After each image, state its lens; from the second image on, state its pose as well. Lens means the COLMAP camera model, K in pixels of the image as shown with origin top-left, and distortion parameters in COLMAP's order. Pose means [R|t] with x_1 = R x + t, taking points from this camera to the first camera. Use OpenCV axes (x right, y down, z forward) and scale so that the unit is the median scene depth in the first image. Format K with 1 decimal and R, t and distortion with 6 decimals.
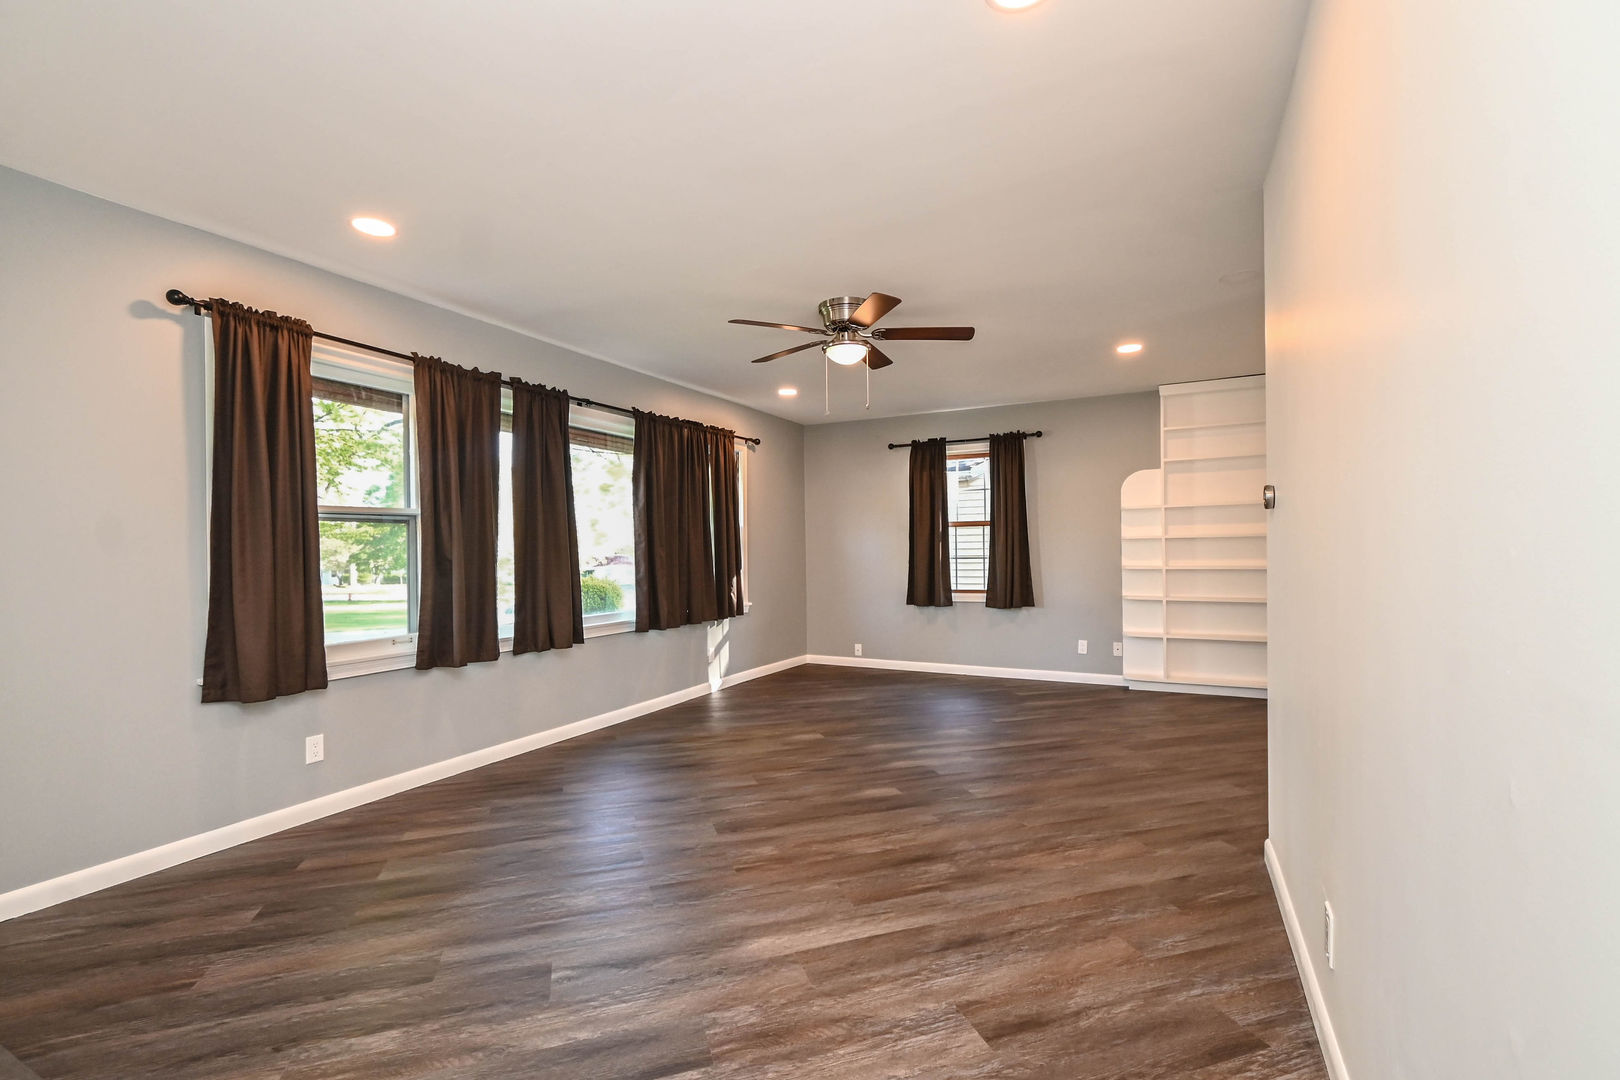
lens RADIAL K [[715.9, 0, 810.0], [0, 715.9, 540.0], [0, 0, 1]] dist [0.004249, -0.000069]
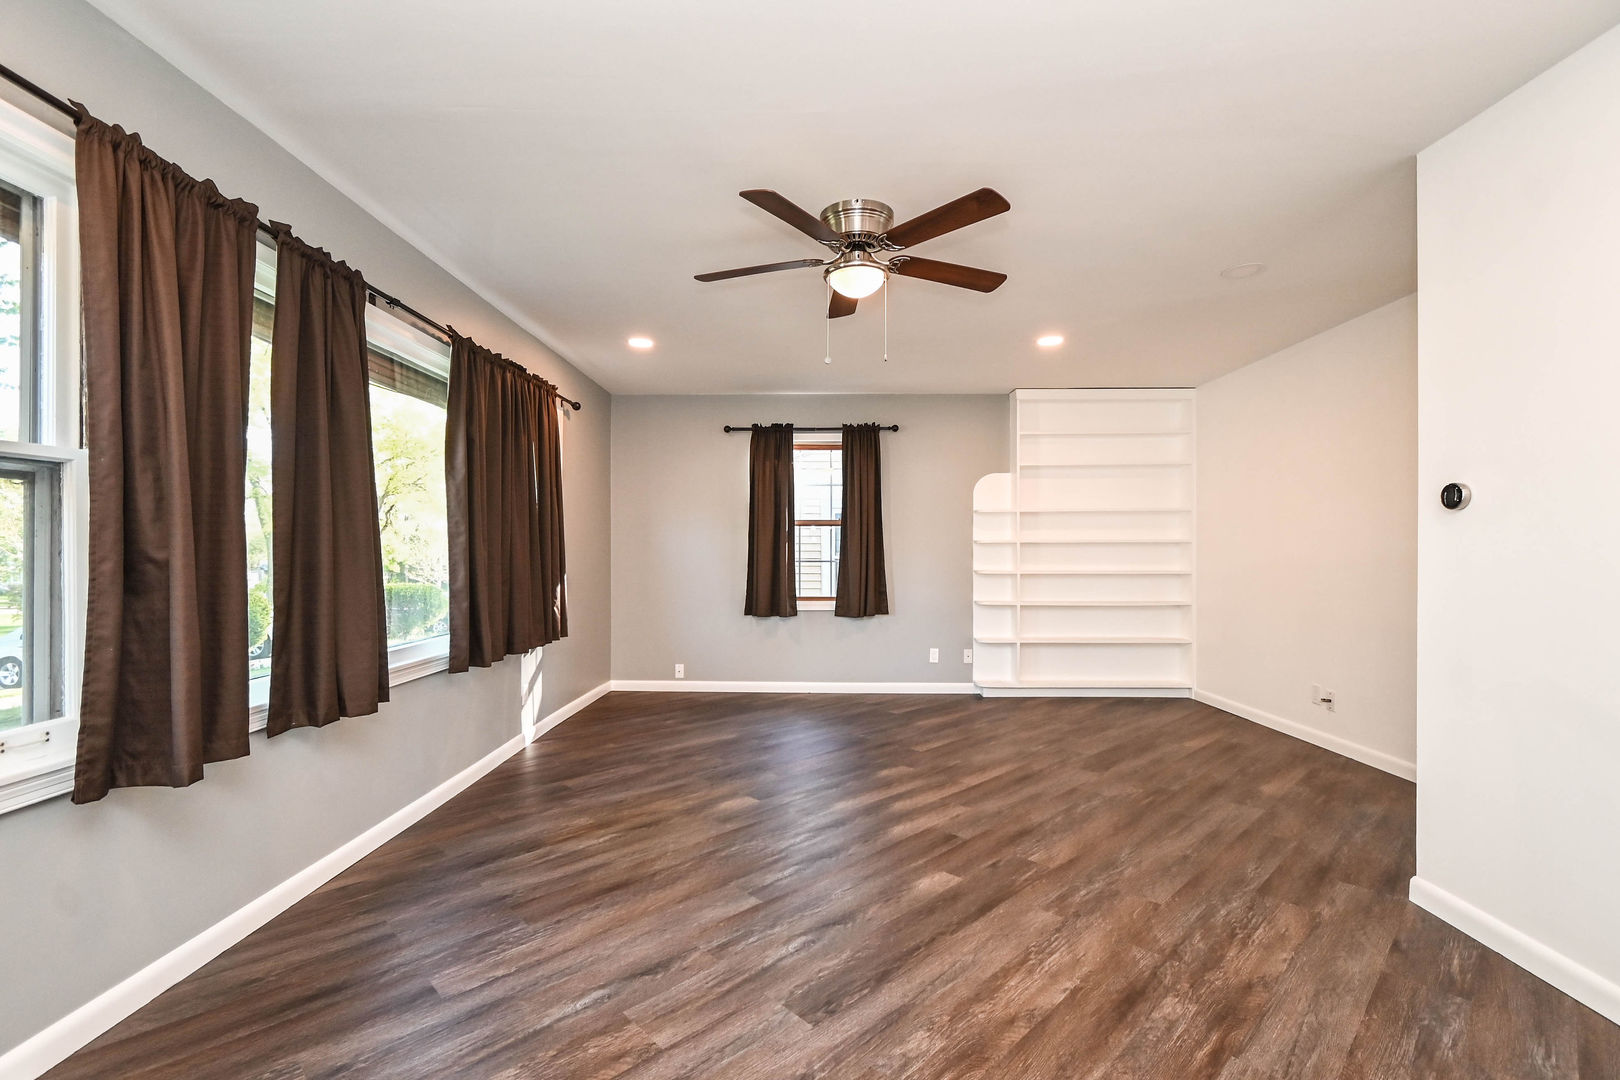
lens RADIAL K [[709.1, 0, 804.0], [0, 709.1, 542.4], [0, 0, 1]] dist [-0.000586, 0.000257]
pose [[0.899923, 0.016724, 0.435727, -0.199402], [-0.016419, 0.999855, -0.004466, 0.006854], [-0.435739, -0.003135, 0.900068, 0.239714]]
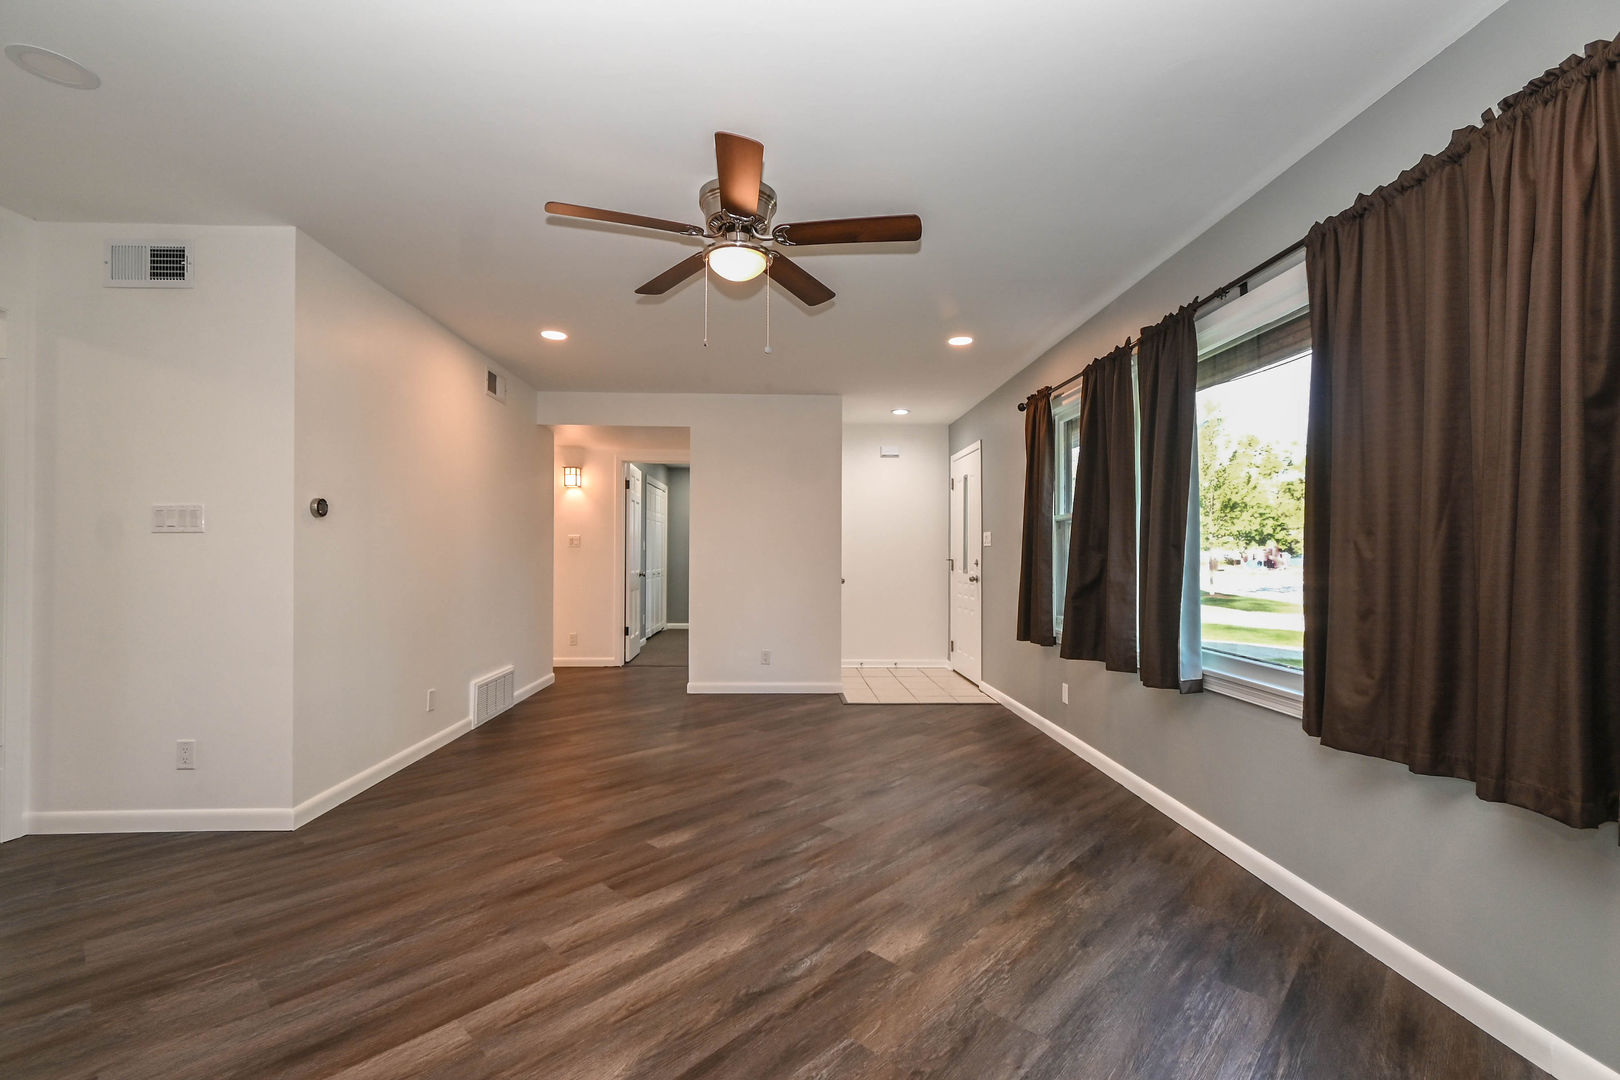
lens RADIAL K [[699.4, 0, 796.1], [0, 699.4, 544.7], [0, 0, 1]] dist [0.004059, -0.000271]
pose [[-0.880345, 0.001222, -0.474333, 0.207660], [0.010905, 0.999785, -0.017662, 0.015326], [0.474209, -0.020721, -0.880168, 1.043427]]
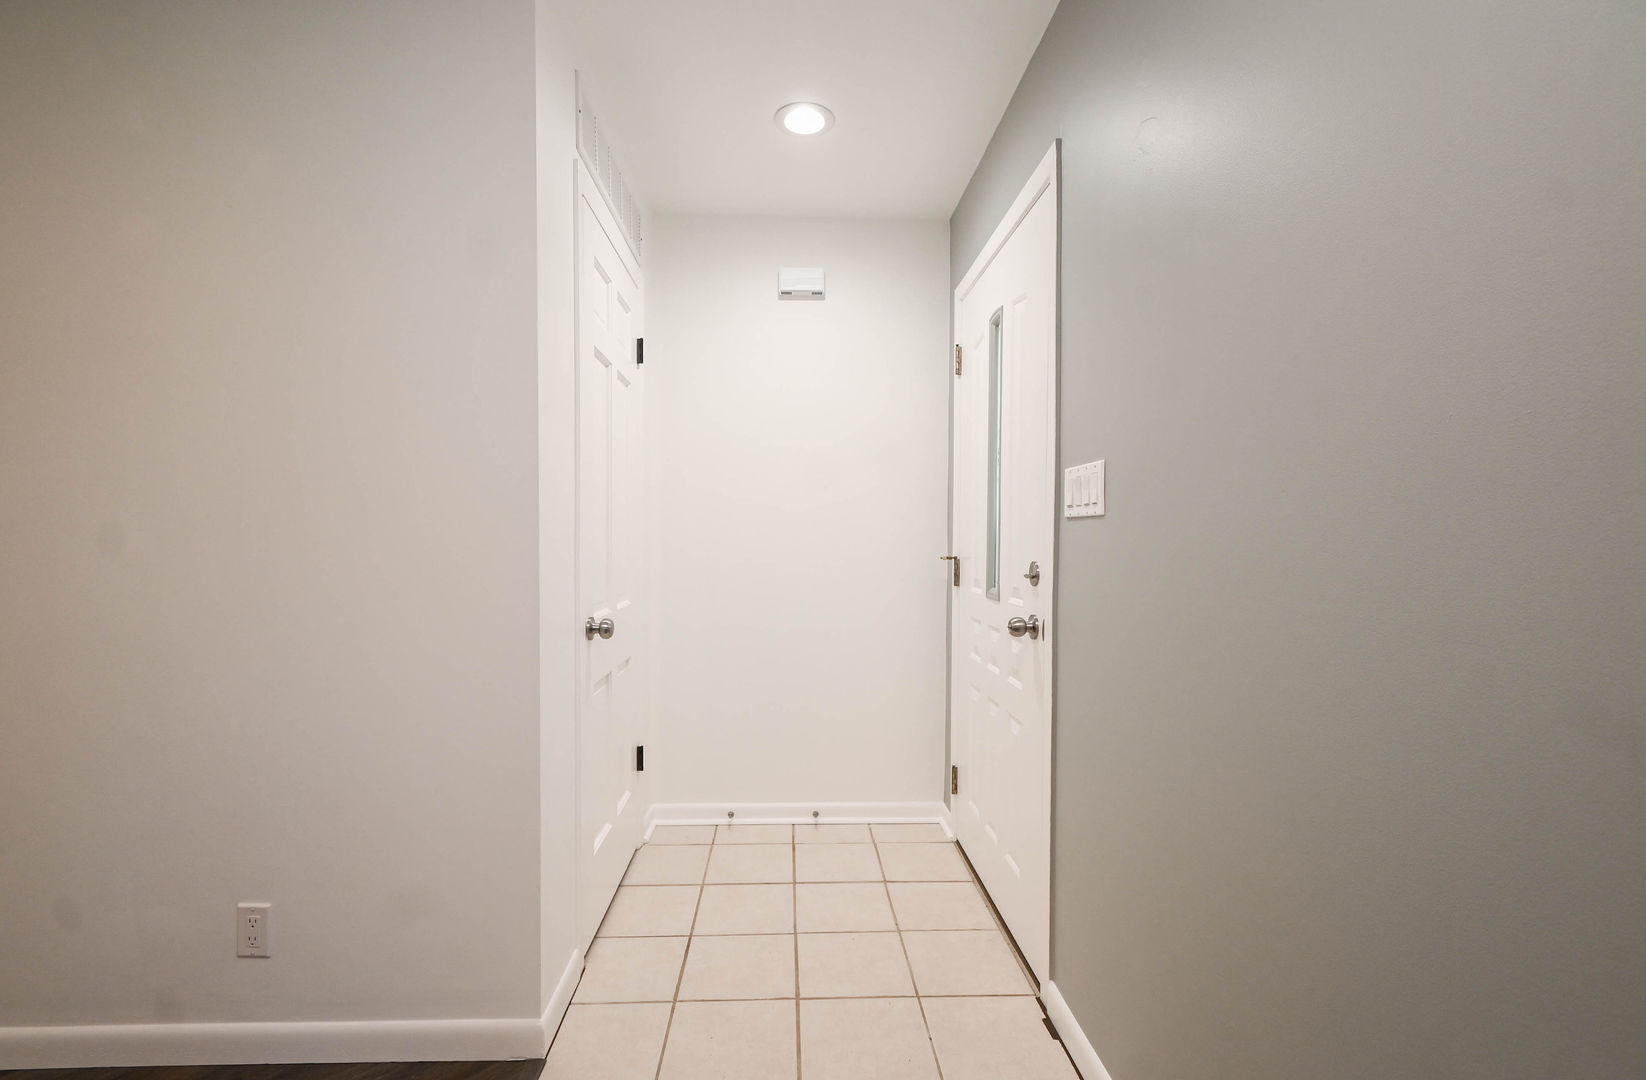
lens RADIAL K [[719.9, 0, 803.9], [0, 719.9, 559.6], [0, 0, 1]] dist [-0.000389, -0.000017]
pose [[-0.879193, 0.019413, -0.476070, -0.277857], [0.010638, 0.999720, 0.021121, 0.012670], [0.476347, 0.013505, -0.879154, 0.488691]]
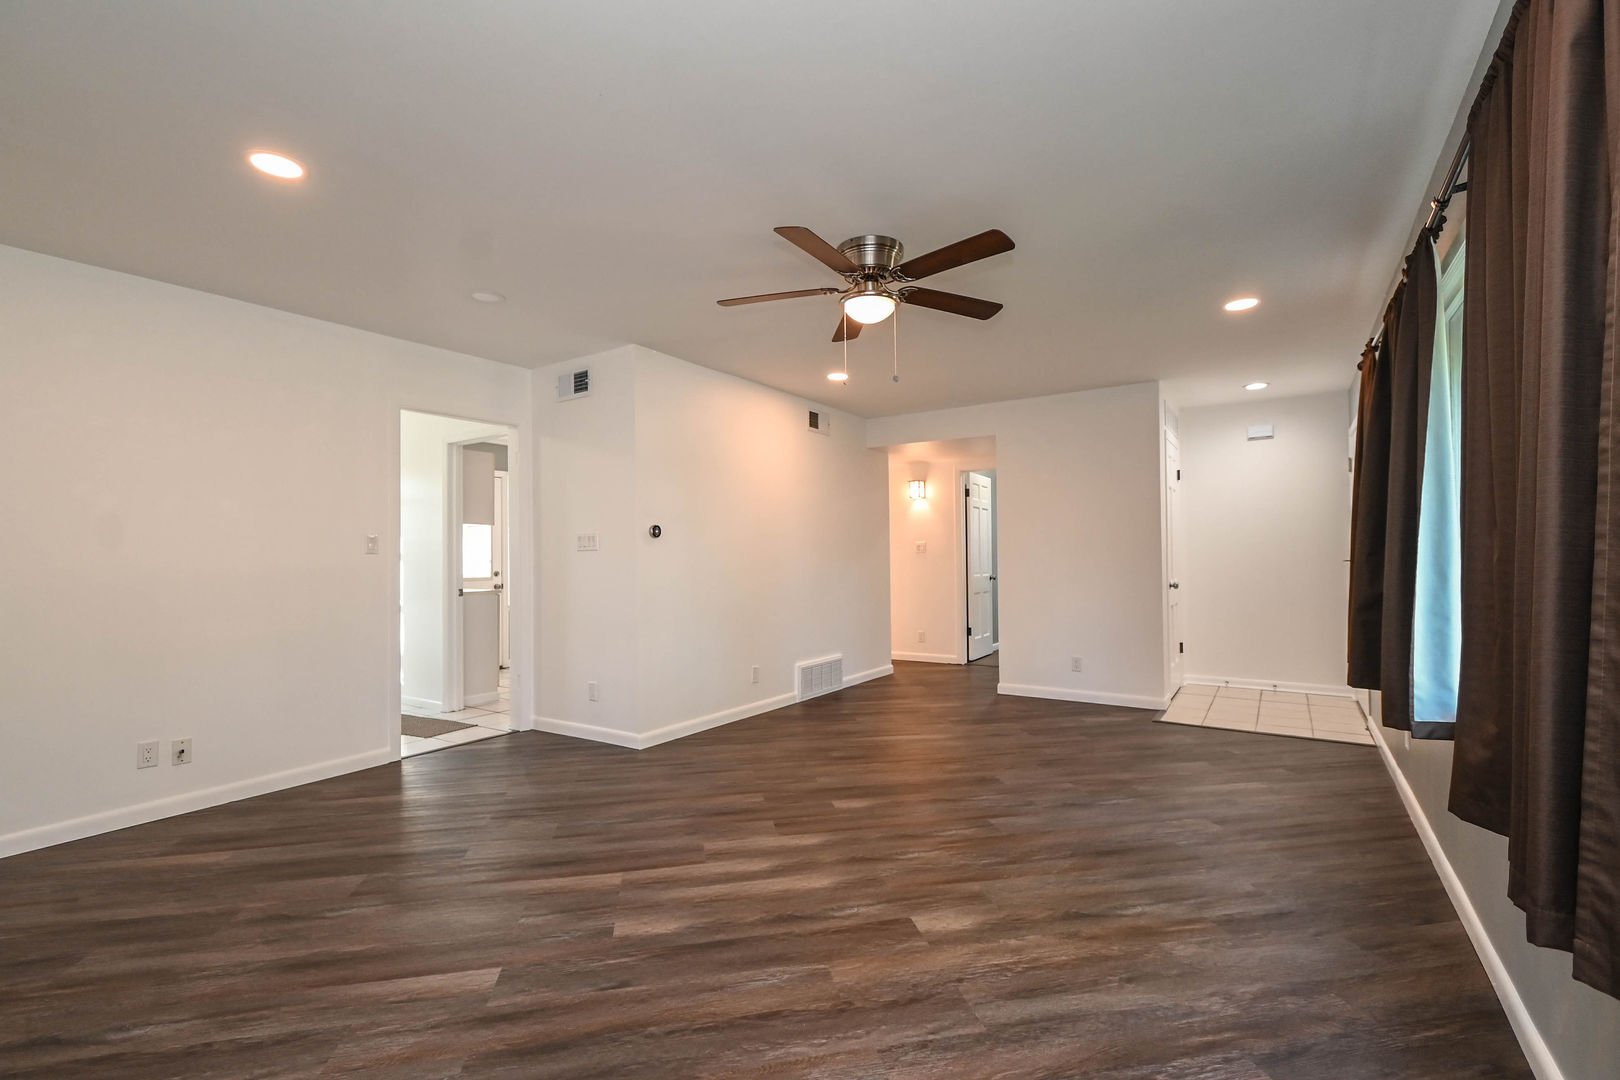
lens RADIAL K [[696.2, 0, 808.8], [0, 696.2, 548.5], [0, 0, 1]] dist [0.004699, -0.004406]
pose [[-0.992137, 0.023334, 0.122960, 0.018698], [0.020209, 0.999442, -0.026601, 0.016560], [-0.123512, -0.023907, -0.992055, 1.141264]]
